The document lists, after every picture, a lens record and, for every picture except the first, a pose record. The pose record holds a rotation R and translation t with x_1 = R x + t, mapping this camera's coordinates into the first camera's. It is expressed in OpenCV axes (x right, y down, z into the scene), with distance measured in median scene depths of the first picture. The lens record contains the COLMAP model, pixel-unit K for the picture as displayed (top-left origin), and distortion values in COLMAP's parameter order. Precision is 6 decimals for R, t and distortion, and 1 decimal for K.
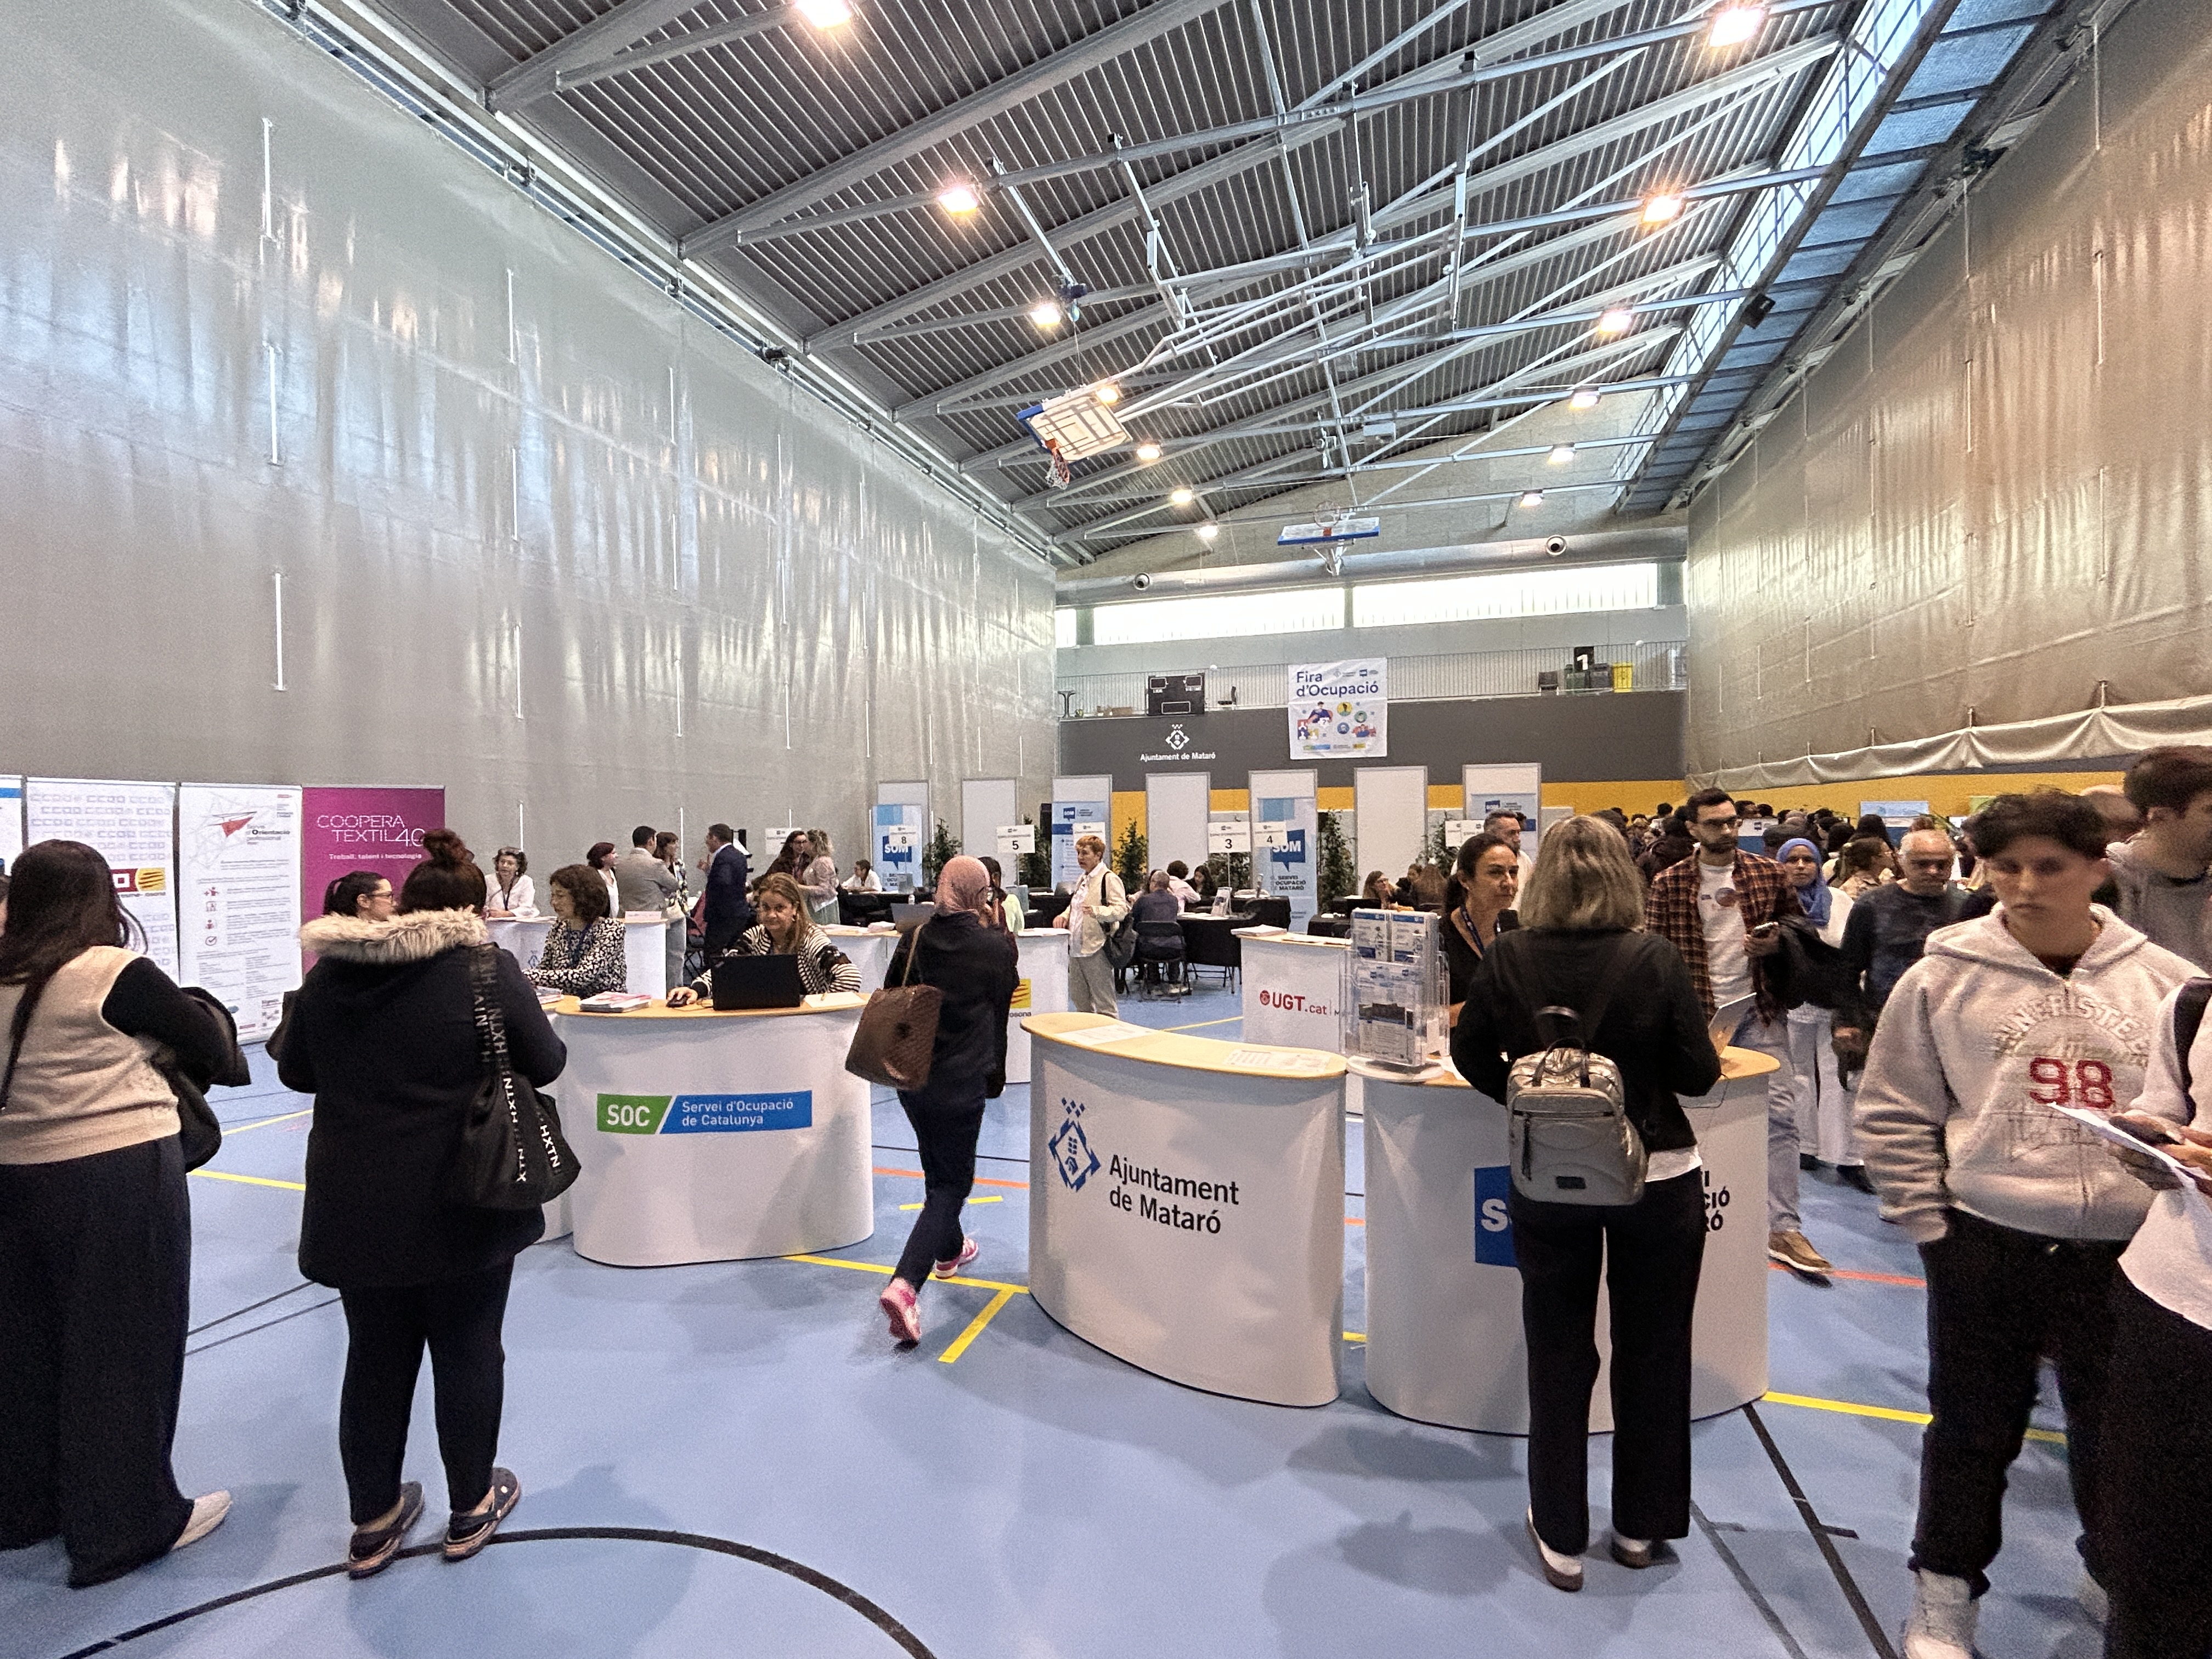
lens RADIAL K [[972.0, 0, 1106.0], [0, 972.0, 829.5], [0, 0, 1]] dist [0.001612, 0.000038]
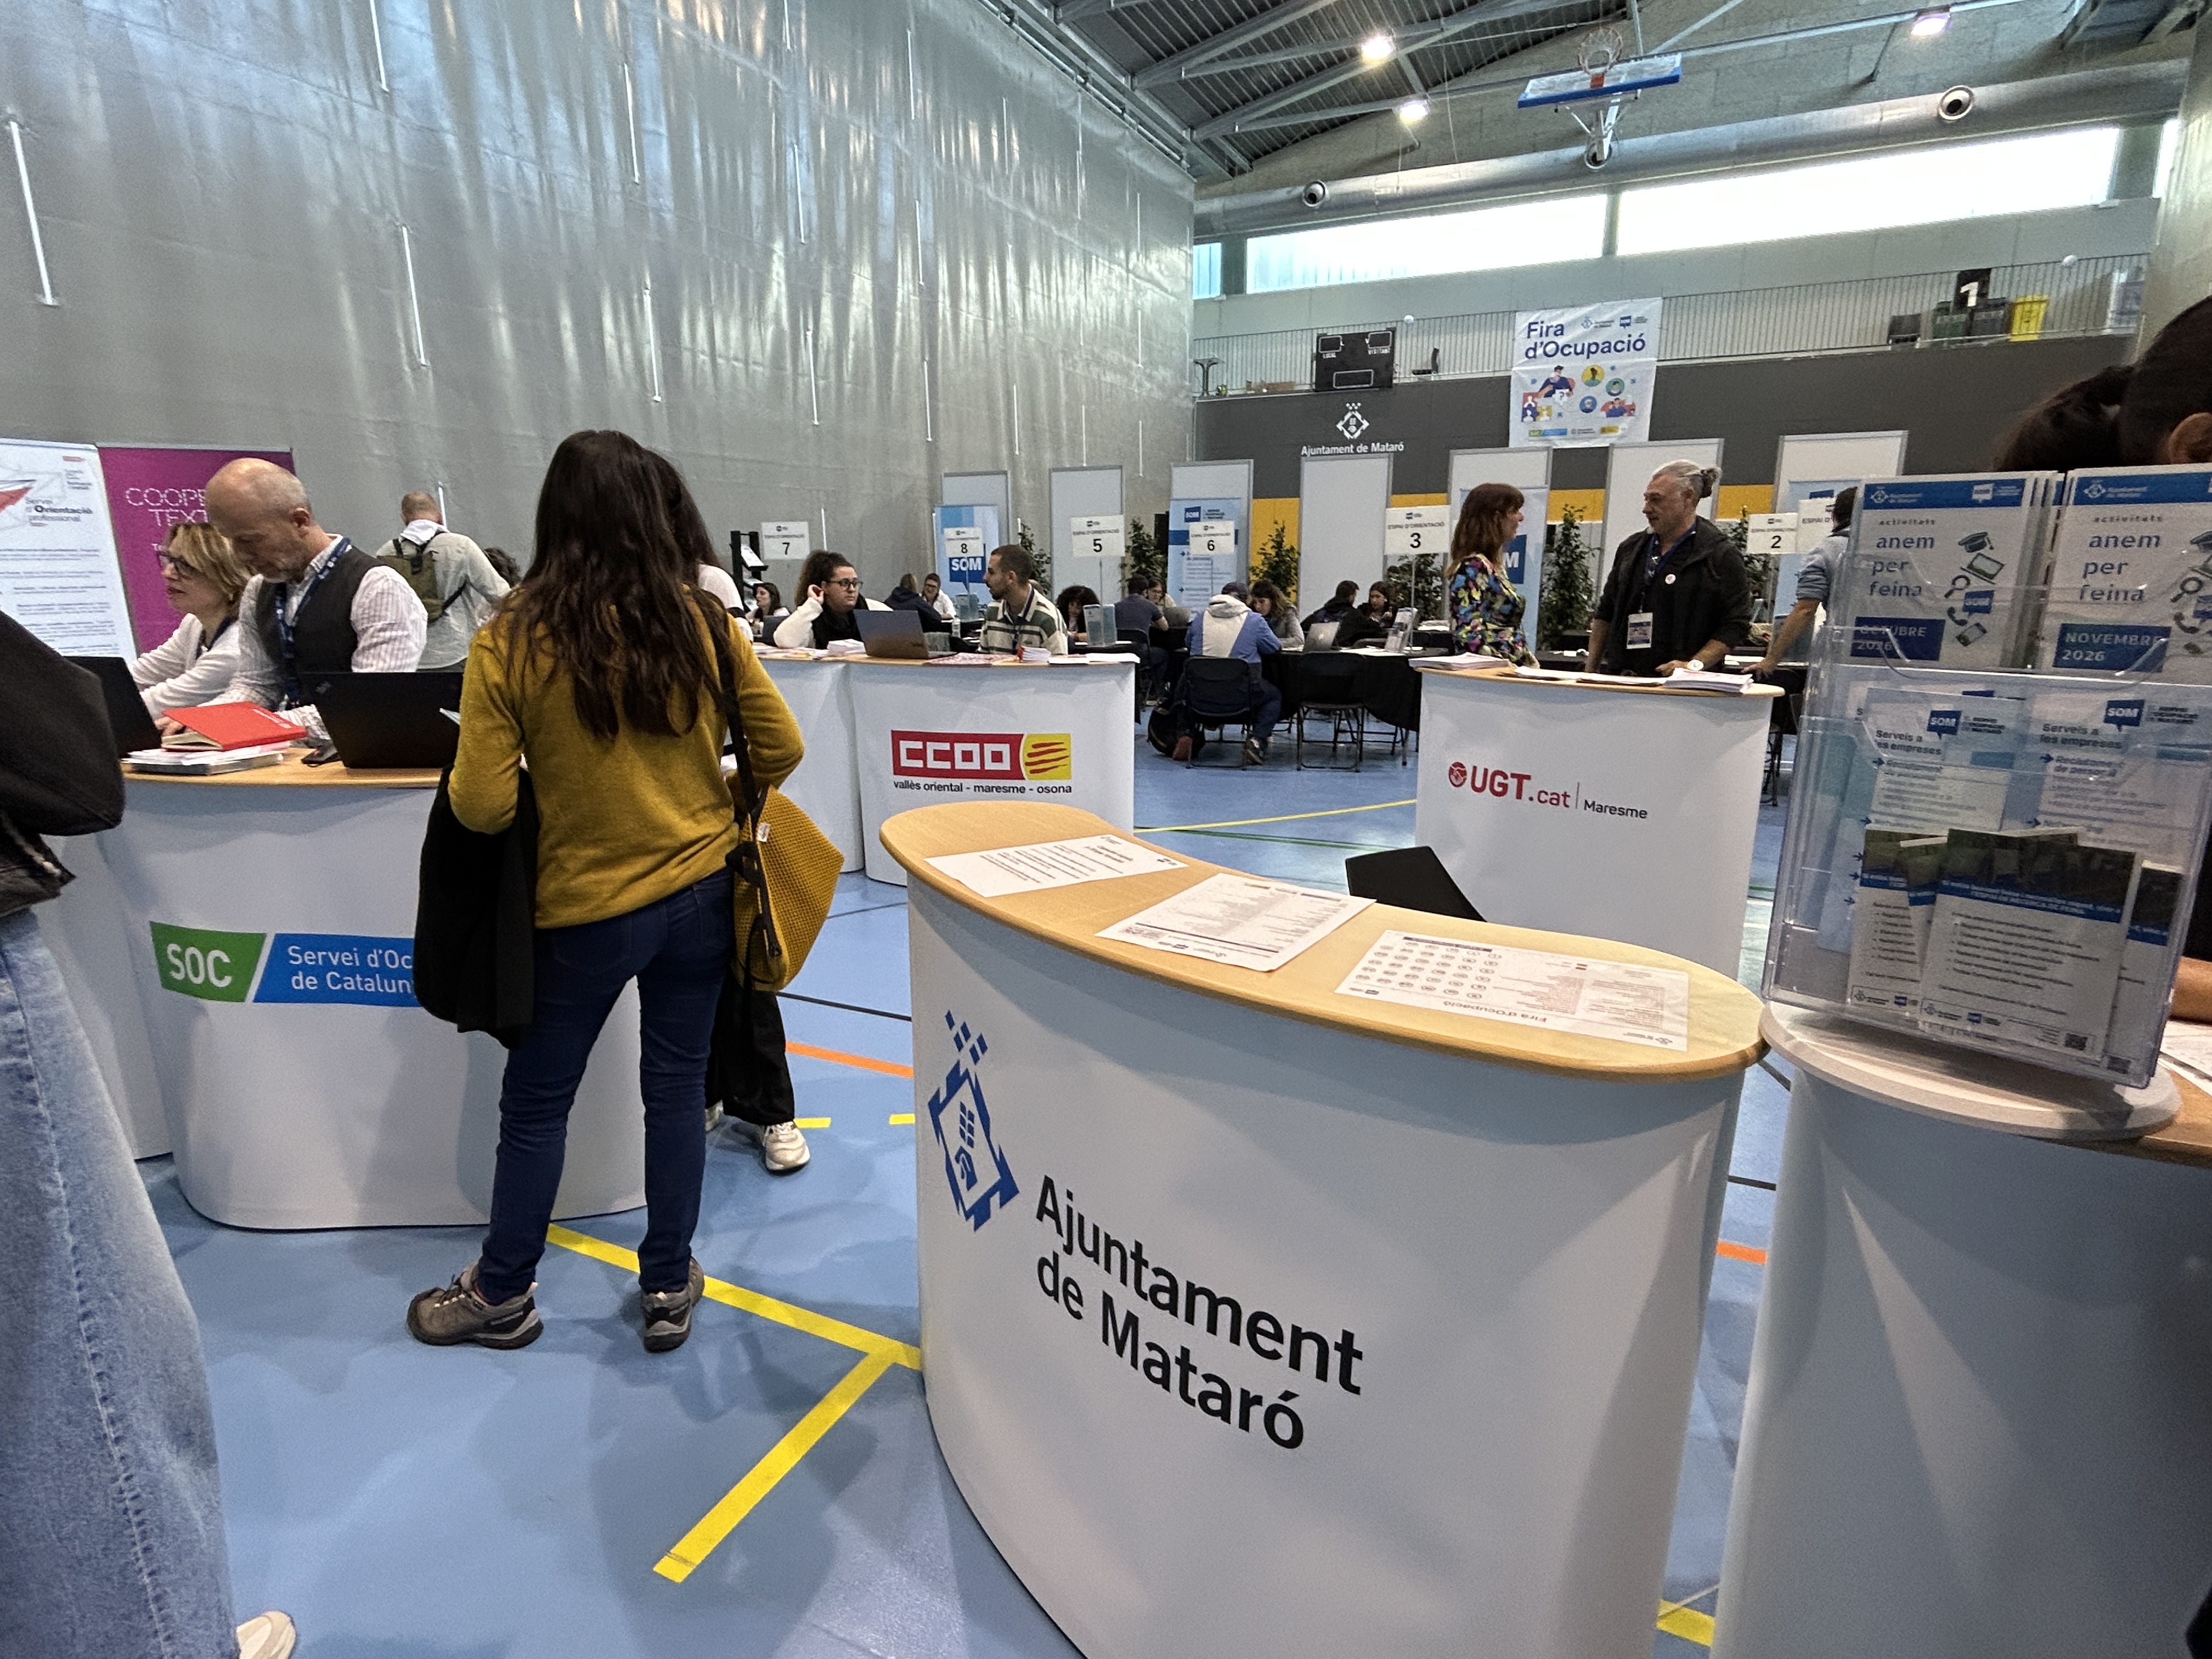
lens RADIAL K [[1118.2, 0, 1106.0], [0, 1118.2, 829.5], [0, 0, 1]] dist [-0.005576, 0.000966]
pose [[0.990483, 0.035643, -0.132938, 0.013852], [-0.004180, 0.973231, 0.229791, 0.016104], [0.137570, -0.227049, 0.964118, 0.098306]]
